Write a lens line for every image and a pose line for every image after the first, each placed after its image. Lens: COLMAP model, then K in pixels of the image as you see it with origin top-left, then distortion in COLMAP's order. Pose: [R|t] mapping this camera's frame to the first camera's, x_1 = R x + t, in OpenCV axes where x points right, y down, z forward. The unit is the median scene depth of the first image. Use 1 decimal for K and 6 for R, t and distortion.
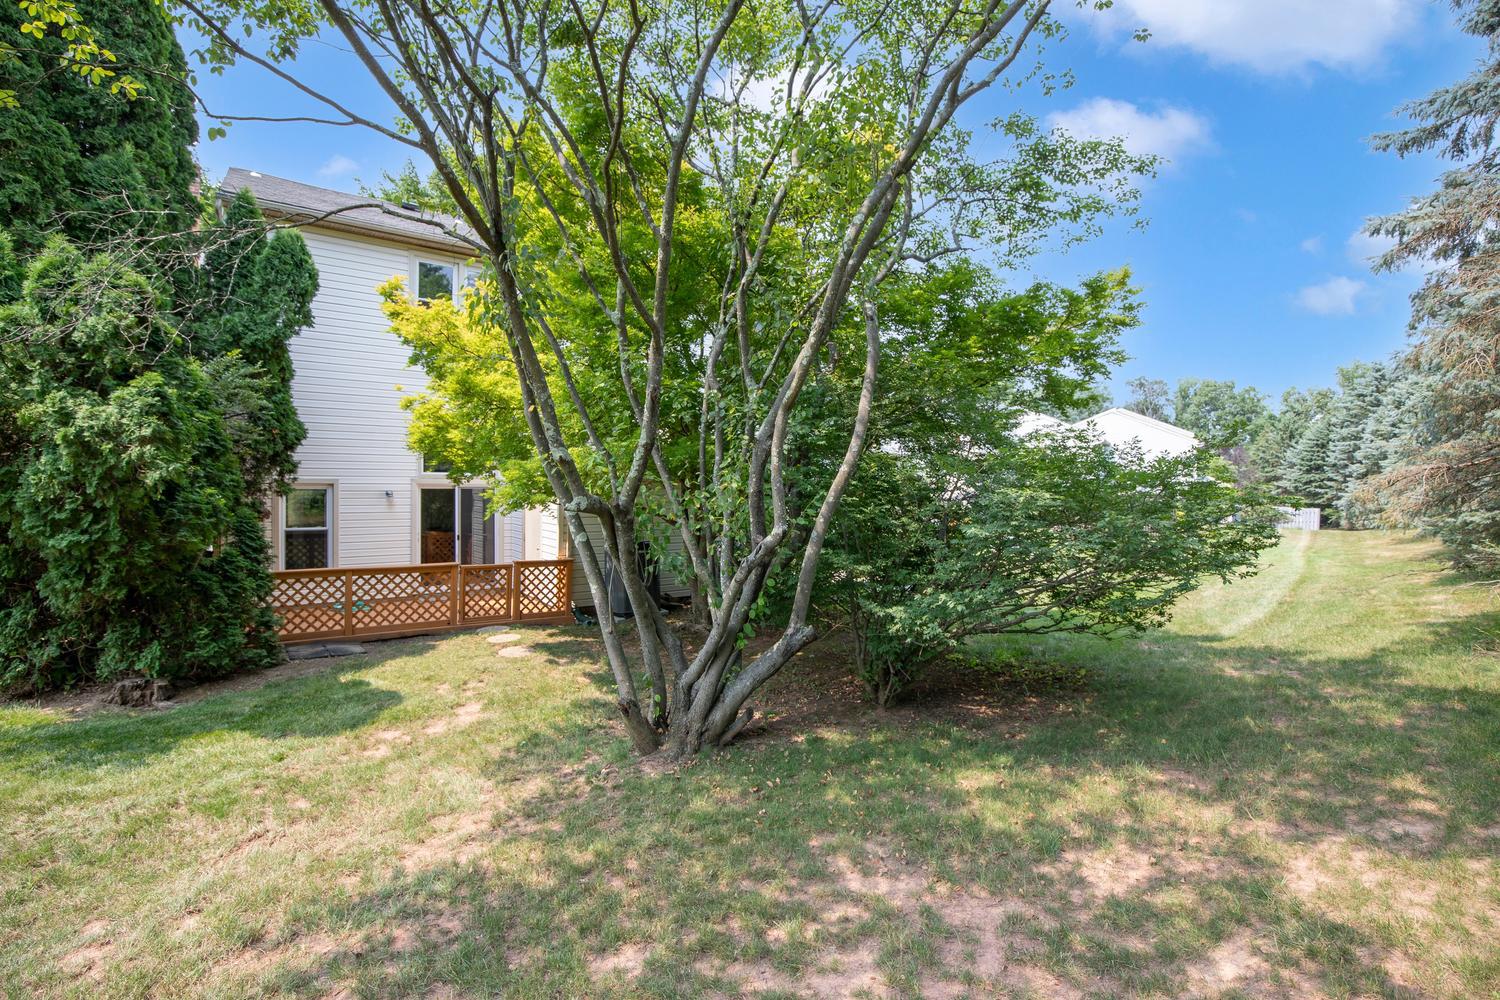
lens RADIAL K [[686.0, 0, 757.4], [0, 686.0, 496.9], [0, 0, 1]] dist [-0.036630, 0.007147]
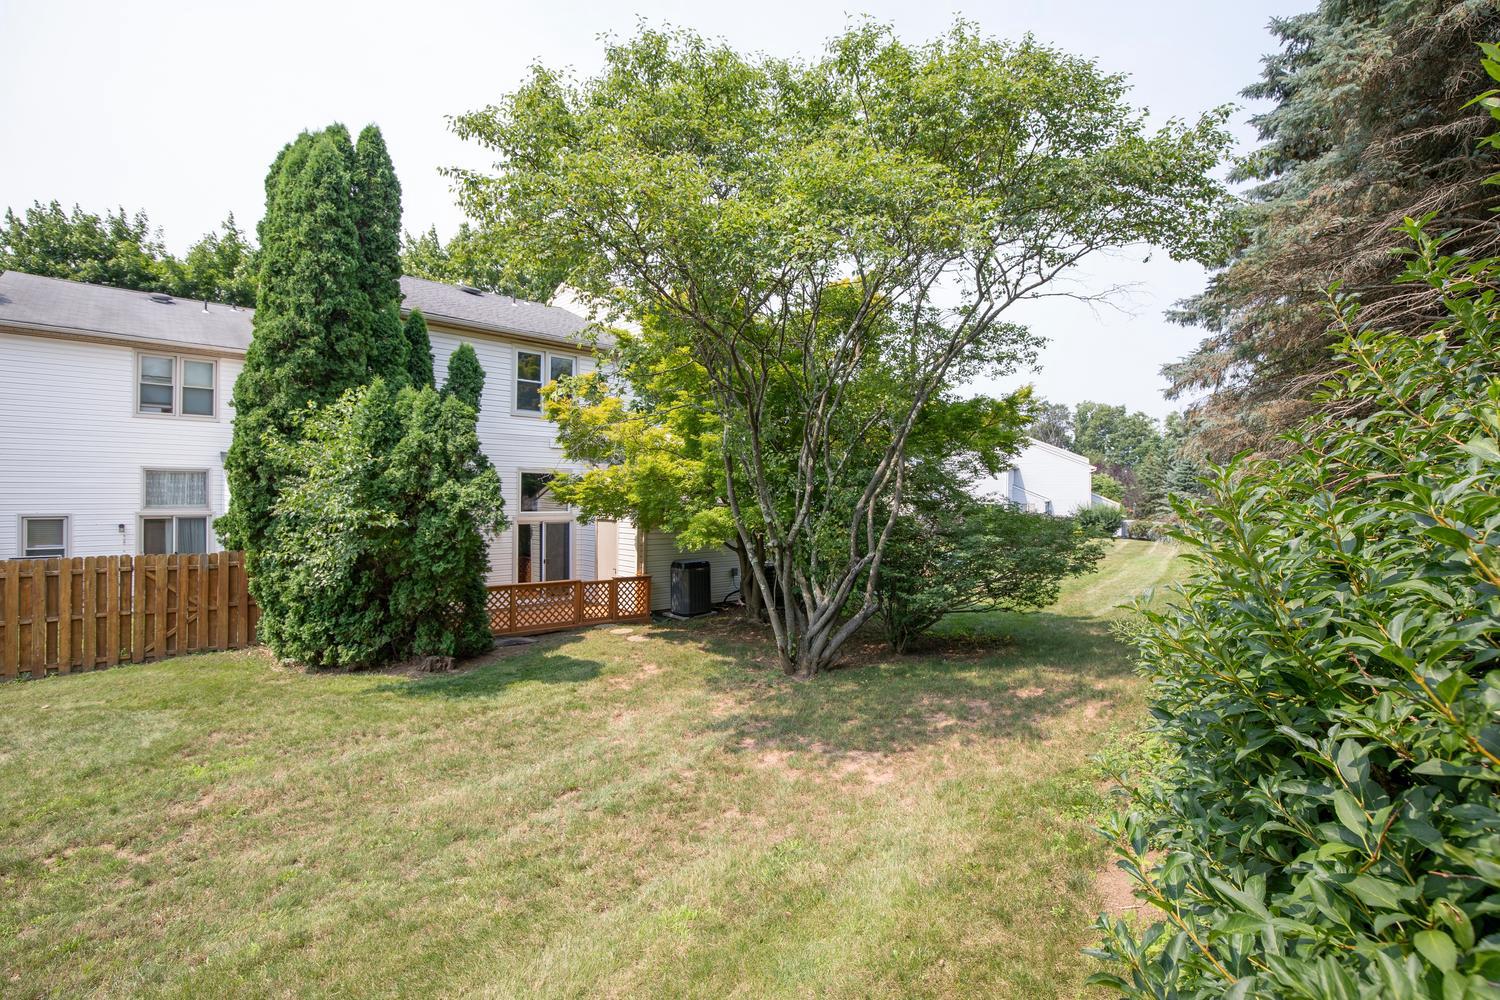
lens RADIAL K [[686.0, 0, 754.8], [0, 686.0, 501.7], [0, 0, 1]] dist [-0.036630, 0.007147]
pose [[0.993902, -0.008299, 0.109956, -0.287537], [0.010350, 0.999783, -0.018094, -0.041289], [-0.109782, 0.019122, 0.993772, -0.538573]]
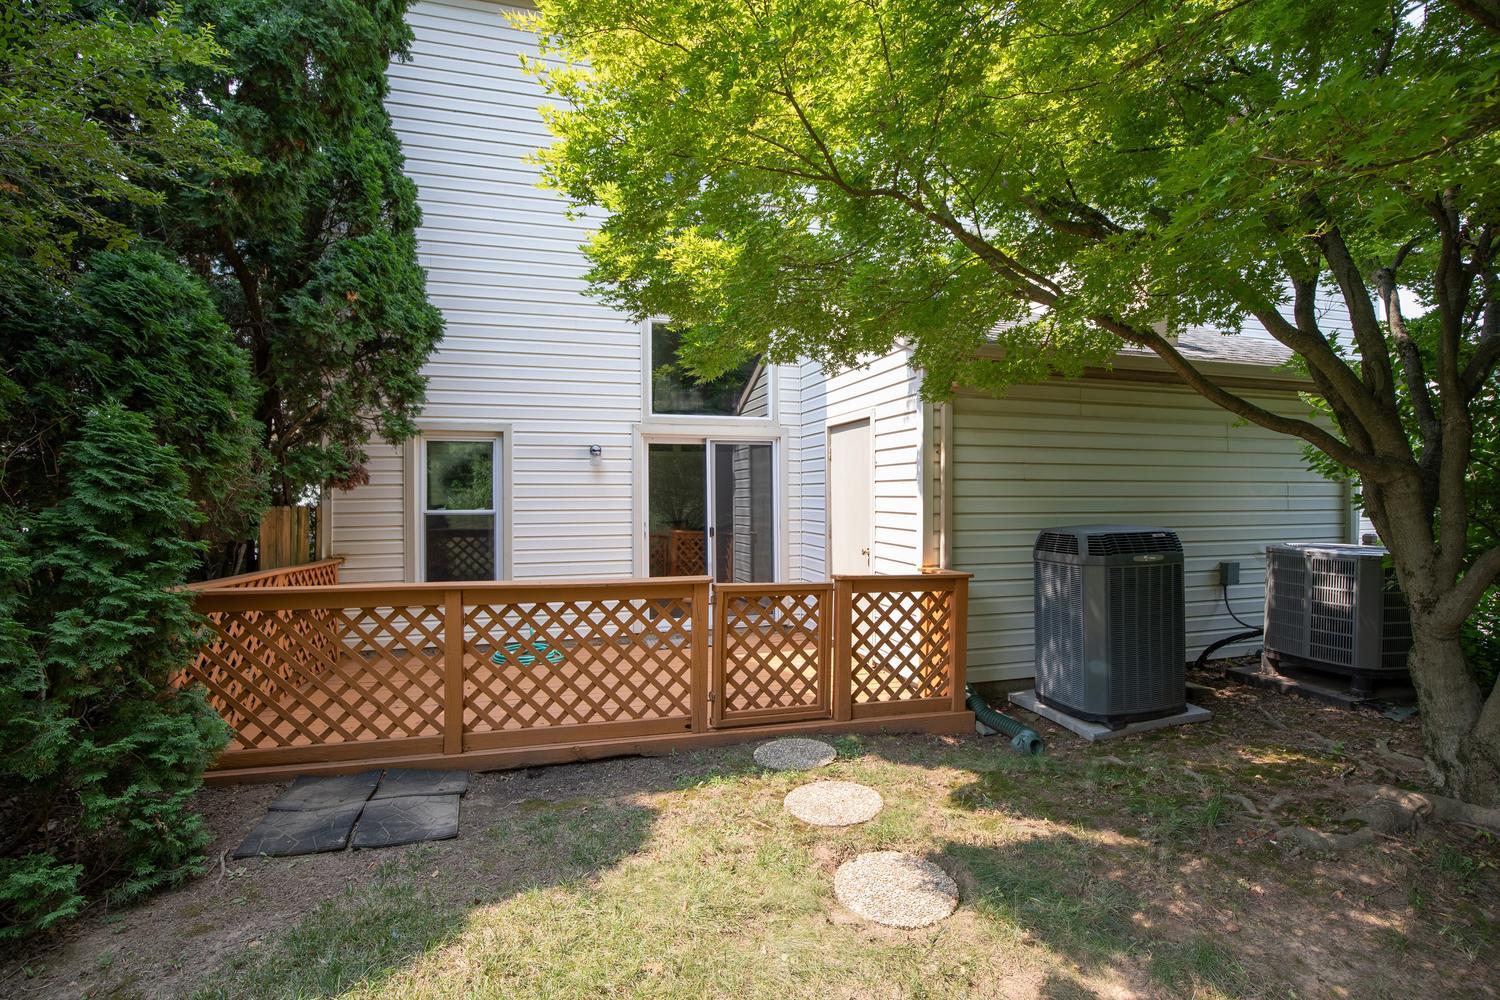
lens RADIAL K [[686.0, 0, 746.9], [0, 686.0, 505.8], [0, 0, 1]] dist [-0.036630, 0.007147]
pose [[0.932880, -0.015836, -0.359839, -0.332308], [0.009964, 0.999785, -0.018167, 0.076177], [0.360049, 0.013362, 0.932838, 0.769689]]
